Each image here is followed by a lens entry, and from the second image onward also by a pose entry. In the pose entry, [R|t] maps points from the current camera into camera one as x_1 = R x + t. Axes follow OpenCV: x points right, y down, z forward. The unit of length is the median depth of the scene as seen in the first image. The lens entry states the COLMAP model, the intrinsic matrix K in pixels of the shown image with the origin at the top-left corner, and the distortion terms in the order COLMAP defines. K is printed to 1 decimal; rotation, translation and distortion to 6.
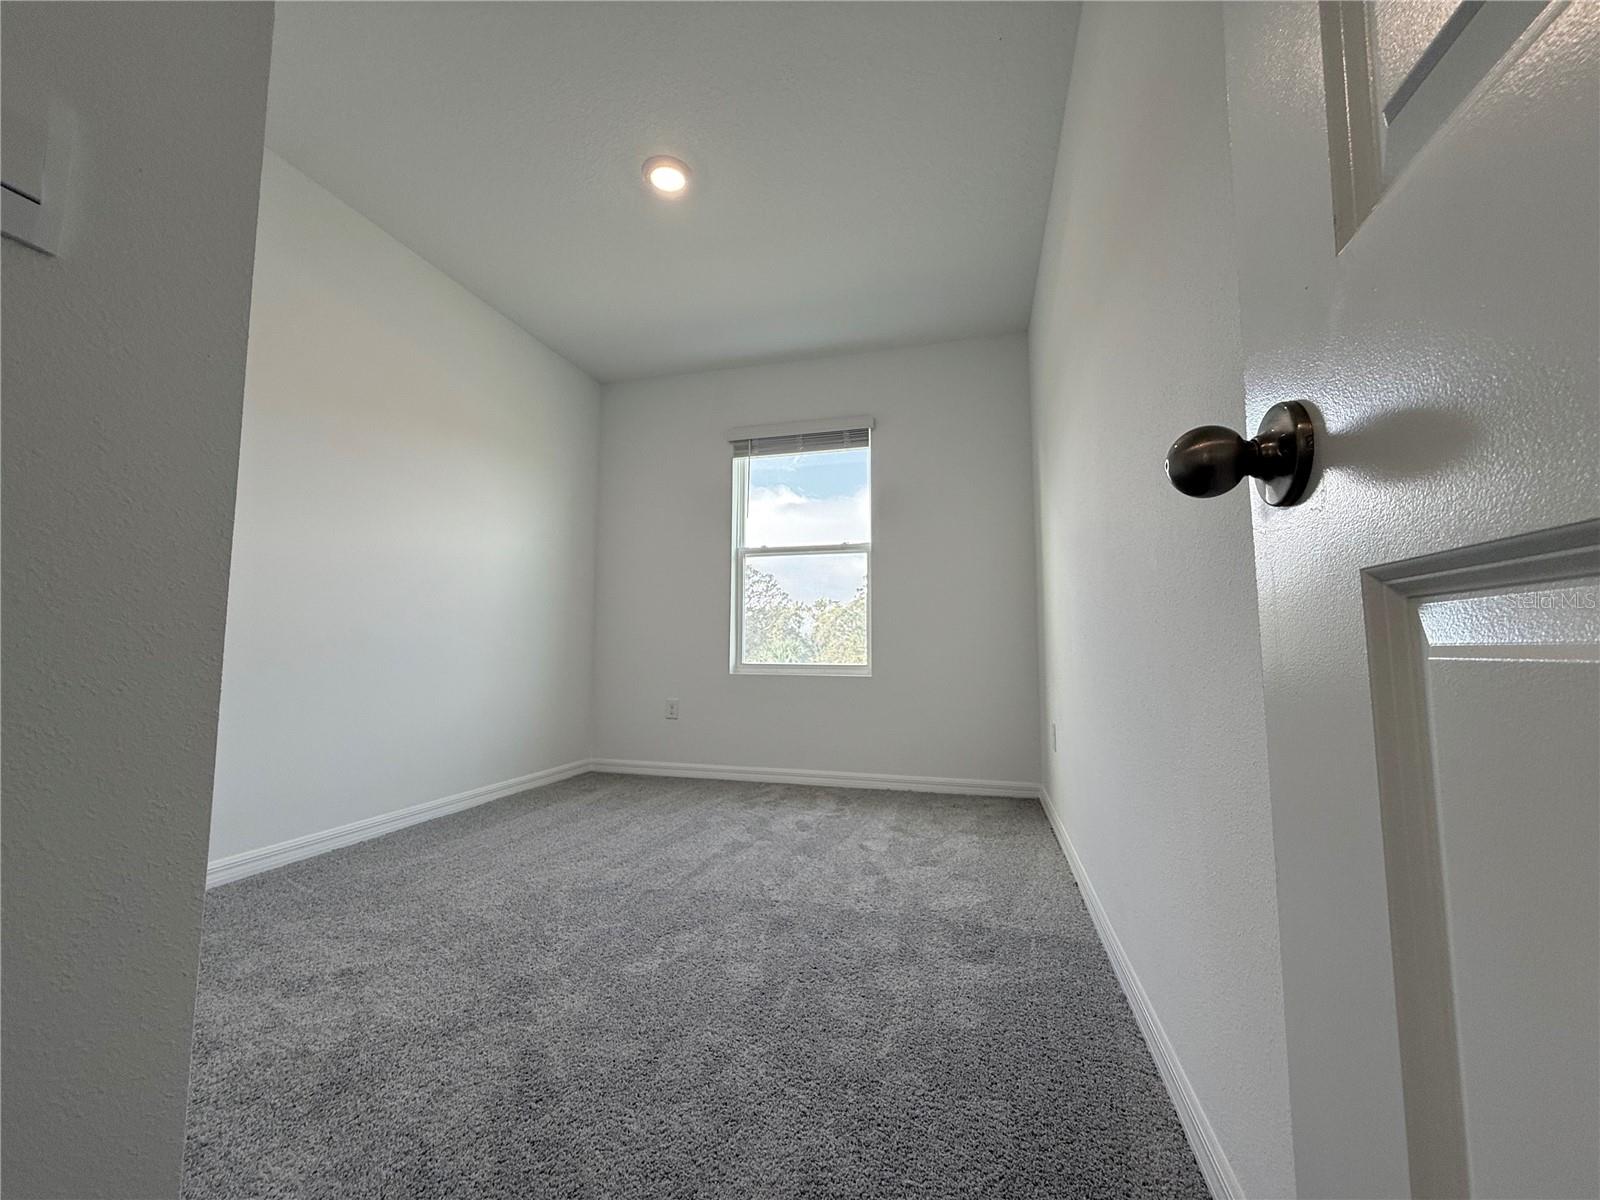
lens RADIAL K [[643.5, 0, 796.6], [0, 643.5, 589.4], [0, 0, 1]] dist [-0.000659, -0.000071]
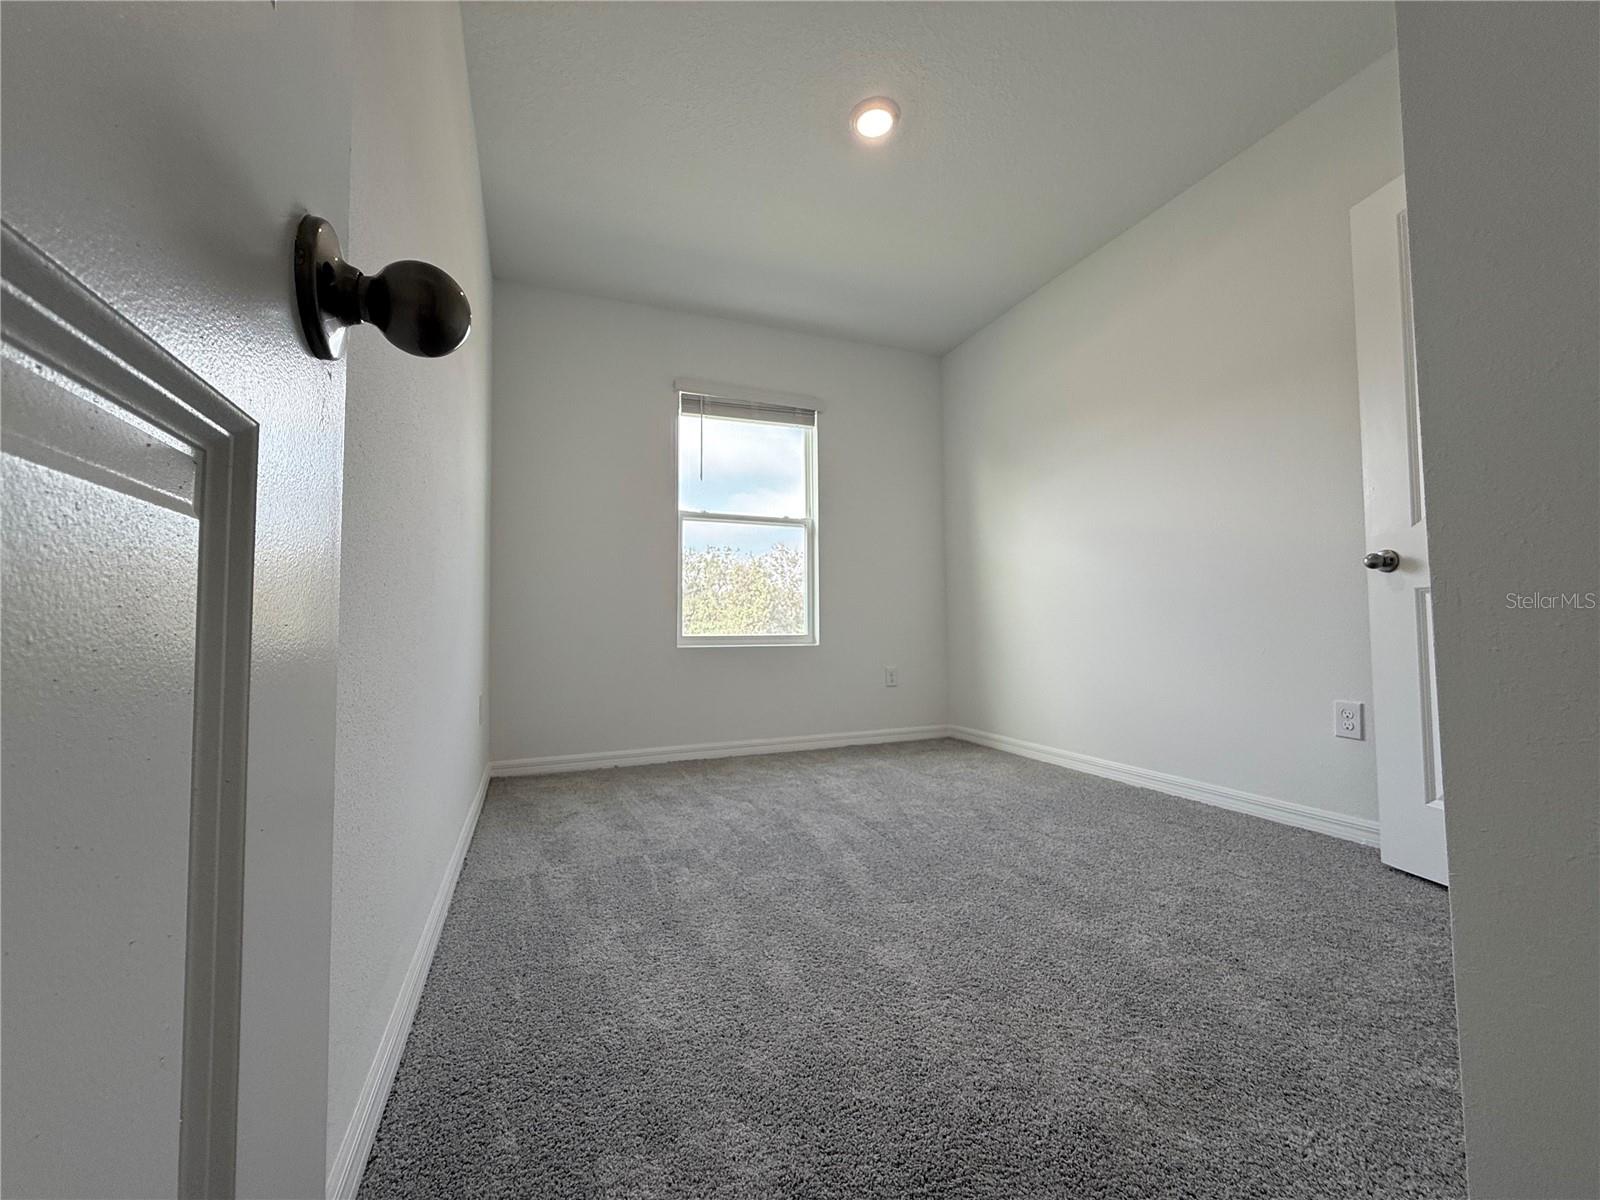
lens RADIAL K [[635.9, 0, 797.2], [0, 635.9, 601.1], [0, 0, 1]] dist [-0.001542, -0.000106]
pose [[0.773215, 0.018738, 0.633867, -0.564919], [-0.053245, 0.997952, 0.035449, 0.024286], [-0.631905, -0.061160, 0.772629, 0.199531]]
